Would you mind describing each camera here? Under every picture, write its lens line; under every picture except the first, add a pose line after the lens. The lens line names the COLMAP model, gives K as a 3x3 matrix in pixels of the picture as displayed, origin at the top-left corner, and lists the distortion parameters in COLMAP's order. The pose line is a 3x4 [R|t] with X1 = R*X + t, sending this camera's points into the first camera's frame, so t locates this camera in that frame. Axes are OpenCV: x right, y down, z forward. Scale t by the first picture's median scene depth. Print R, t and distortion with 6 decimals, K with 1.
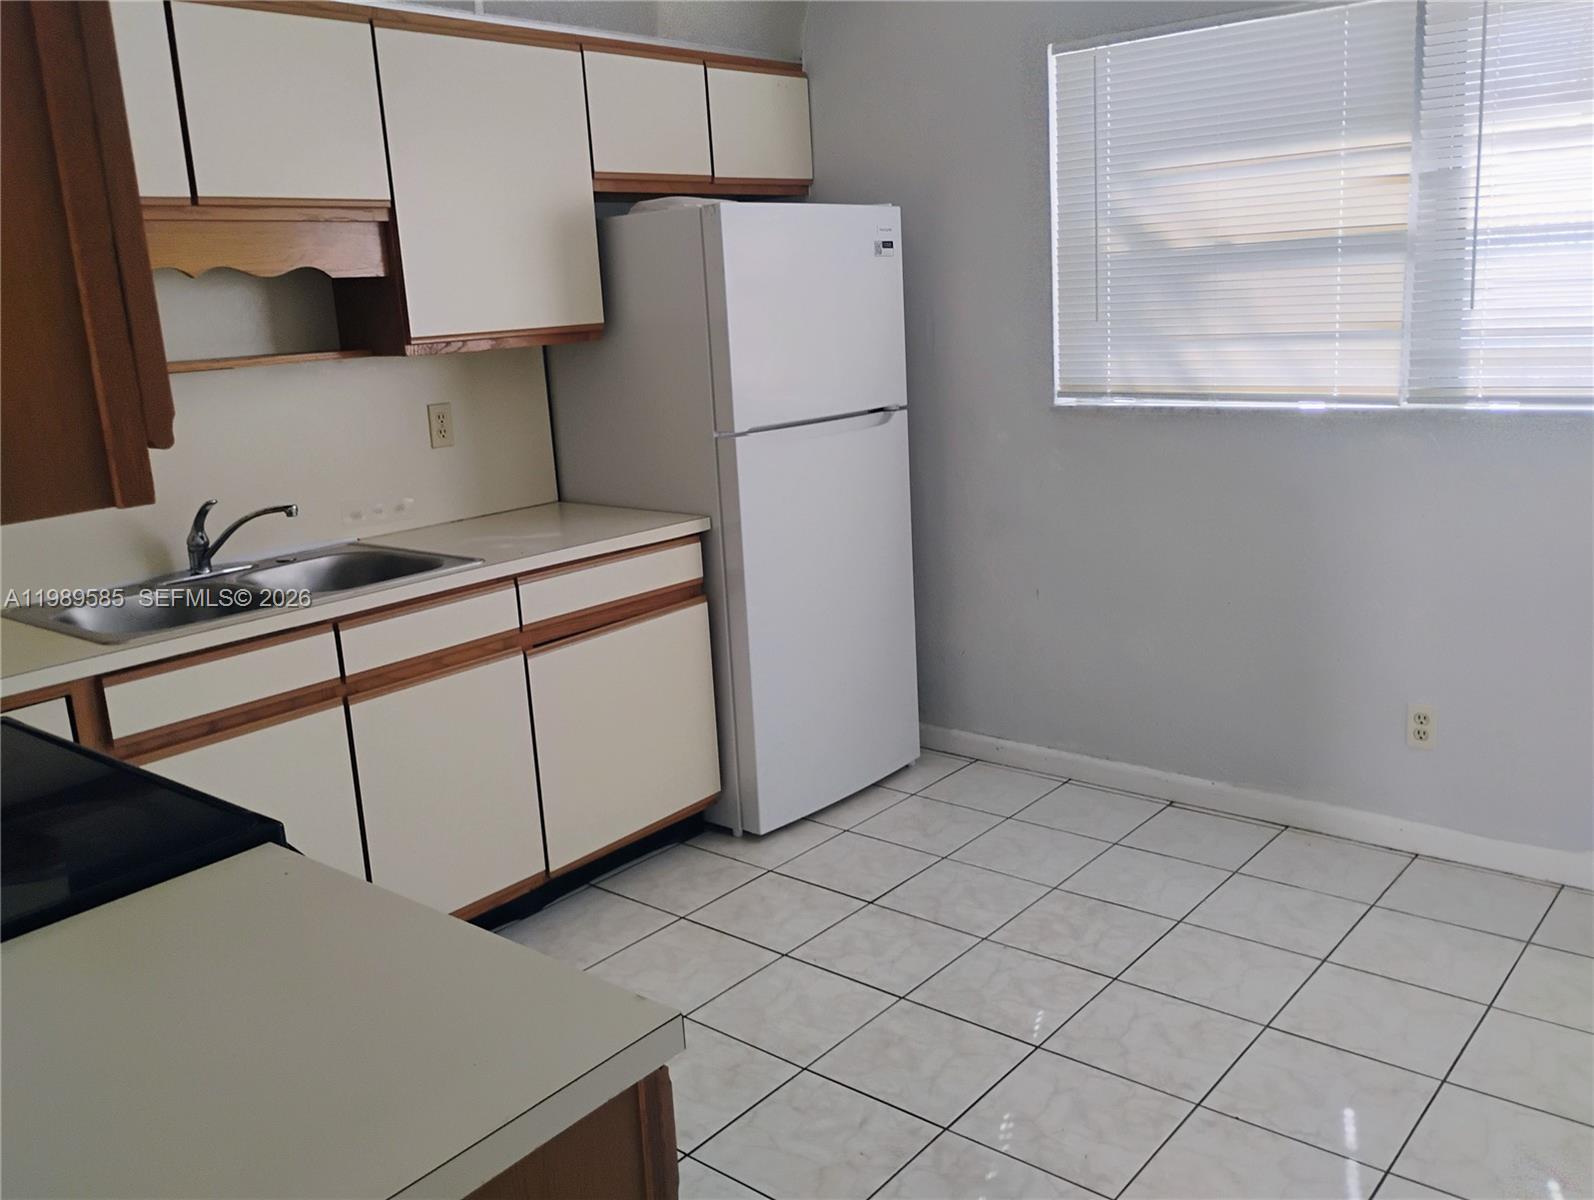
lens RADIAL K [[1325.6, 0, 805.6], [0, 1325.6, 599.2], [0, 0, 1]] dist [0.045282, -0.023507]
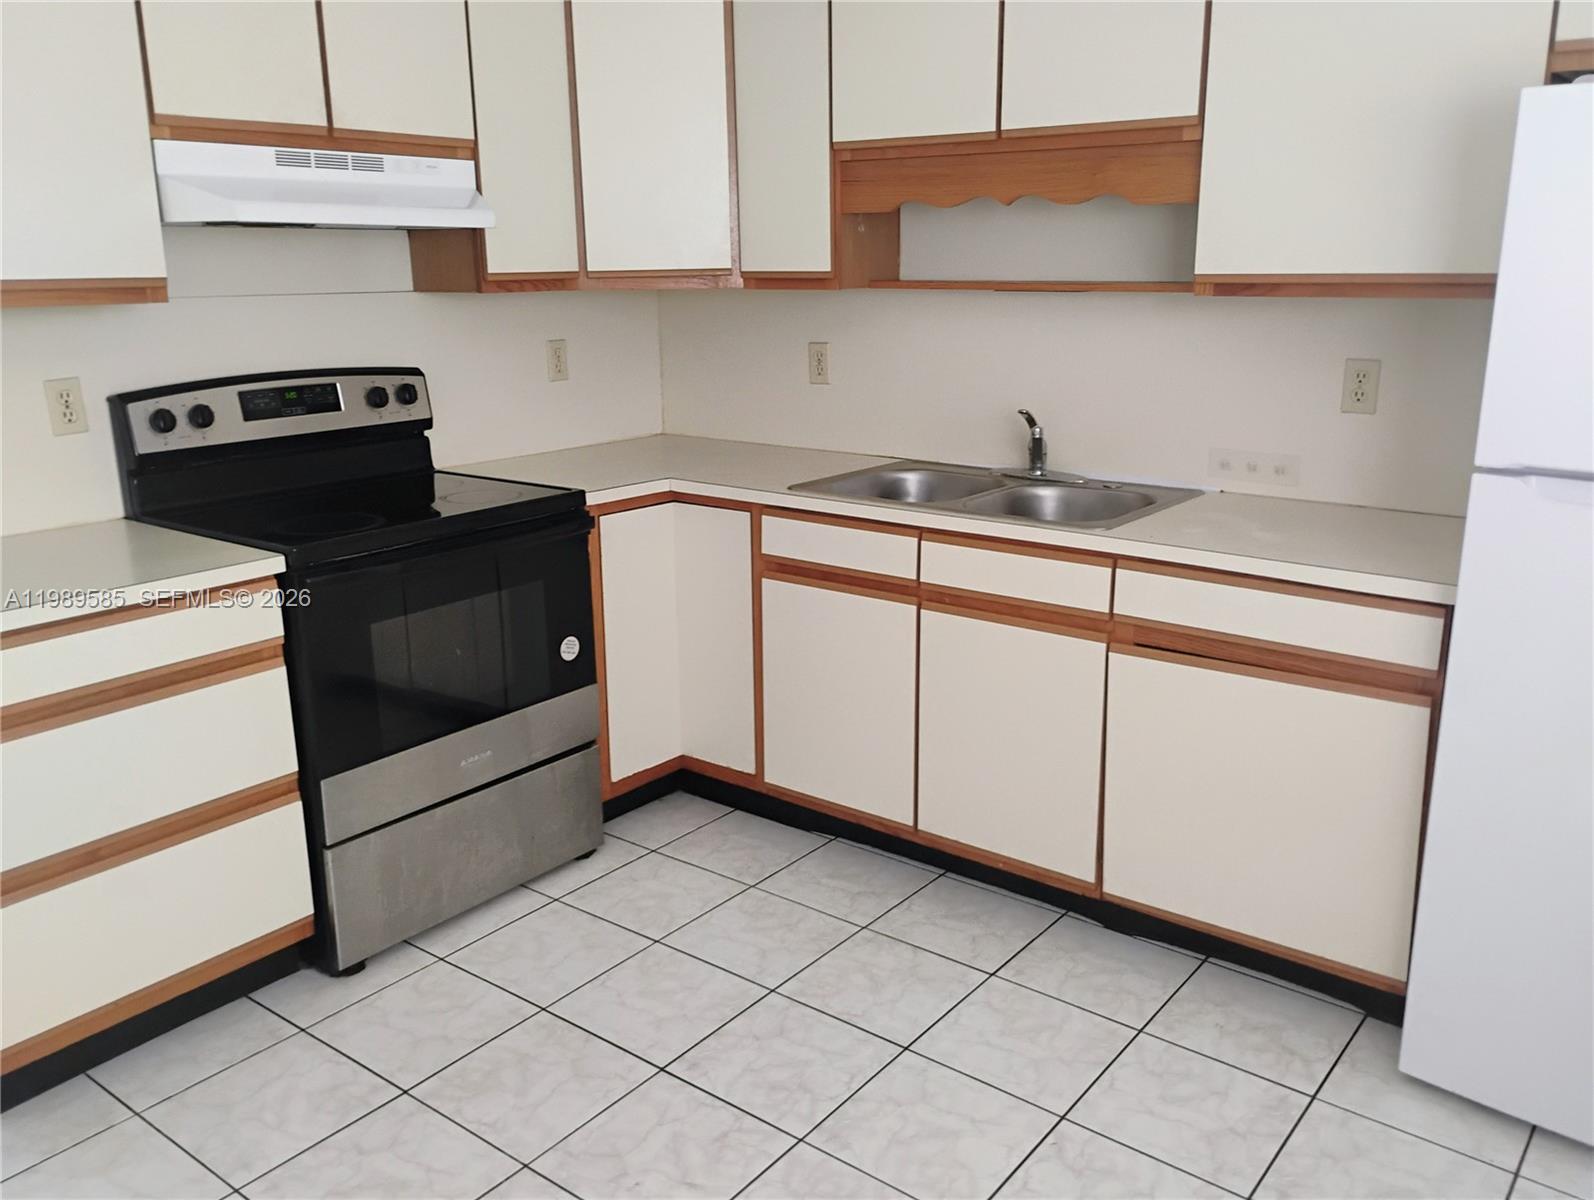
lens RADIAL K [[1325.6, 0, 802.5], [0, 1325.6, 611.0], [0, 0, 1]] dist [0.045282, -0.023507]
pose [[0.039824, 0.316488, -0.947760, 0.593560], [-0.223071, 0.927390, 0.300312, -0.194085], [0.973988, 0.199458, 0.107532, 0.685956]]
